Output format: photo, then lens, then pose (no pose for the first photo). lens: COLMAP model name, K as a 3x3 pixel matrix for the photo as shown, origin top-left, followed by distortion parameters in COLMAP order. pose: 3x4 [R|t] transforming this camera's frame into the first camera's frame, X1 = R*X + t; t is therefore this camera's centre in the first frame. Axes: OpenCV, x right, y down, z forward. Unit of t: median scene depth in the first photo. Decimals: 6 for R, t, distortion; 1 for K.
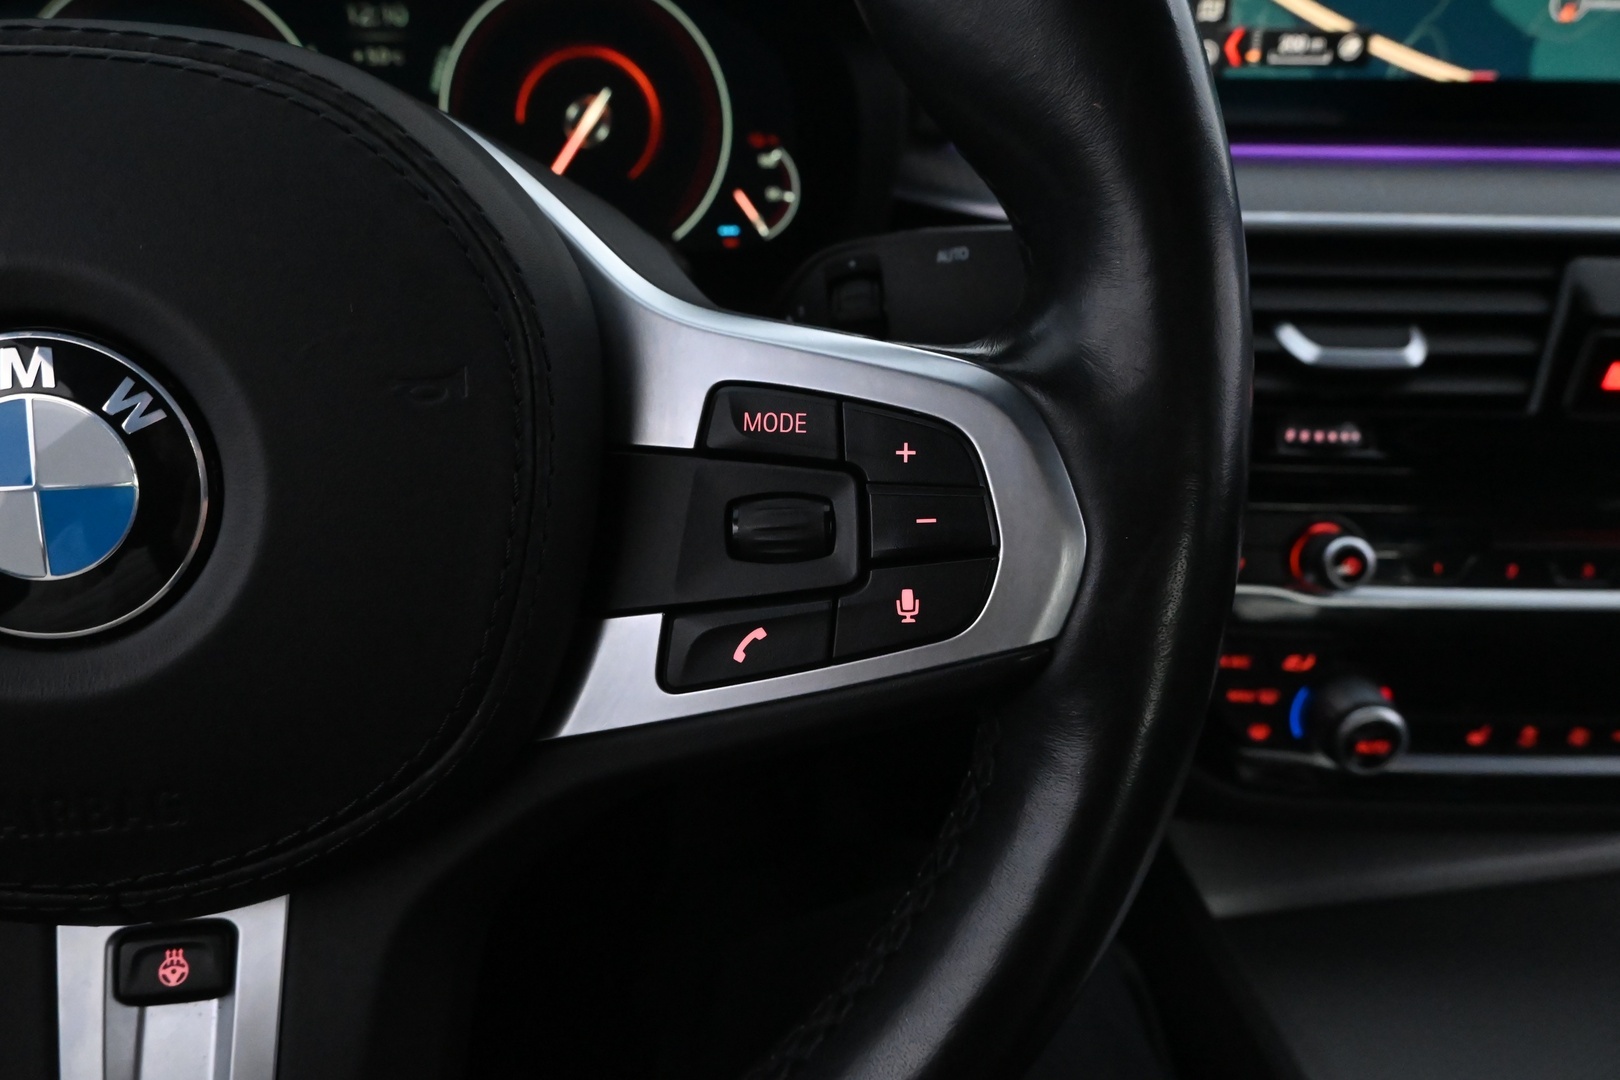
lens RADIAL K [[1128.0, 0, 802.8], [0, 1128.0, 545.3], [0, 0, 1]] dist [-0.006009, 0.000056]
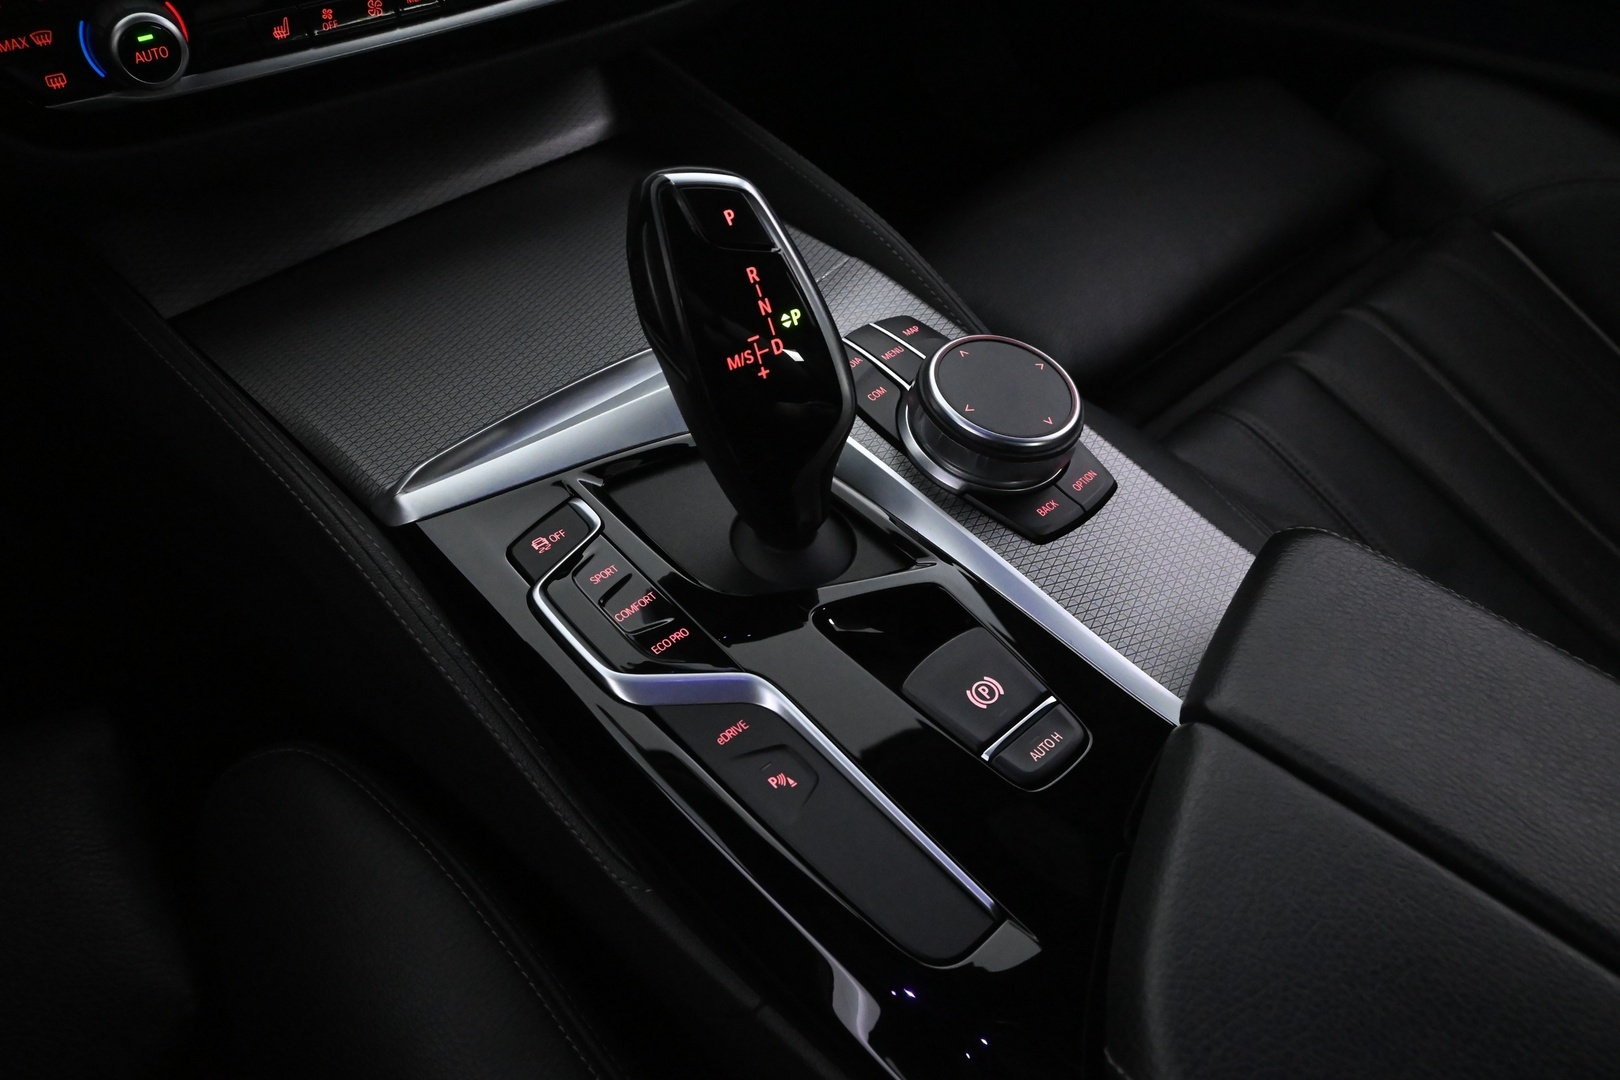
lens RADIAL K [[1306.4, 0, 809.8], [0, 1306.4, 539.3], [0, 0, 1]] dist [-0.002949, 0.002441]
pose [[0.813193, -0.402153, 0.420702, 0.314304], [0.261902, 0.898398, 0.352545, 0.304464], [-0.519735, -0.176505, 0.835896, -0.345524]]
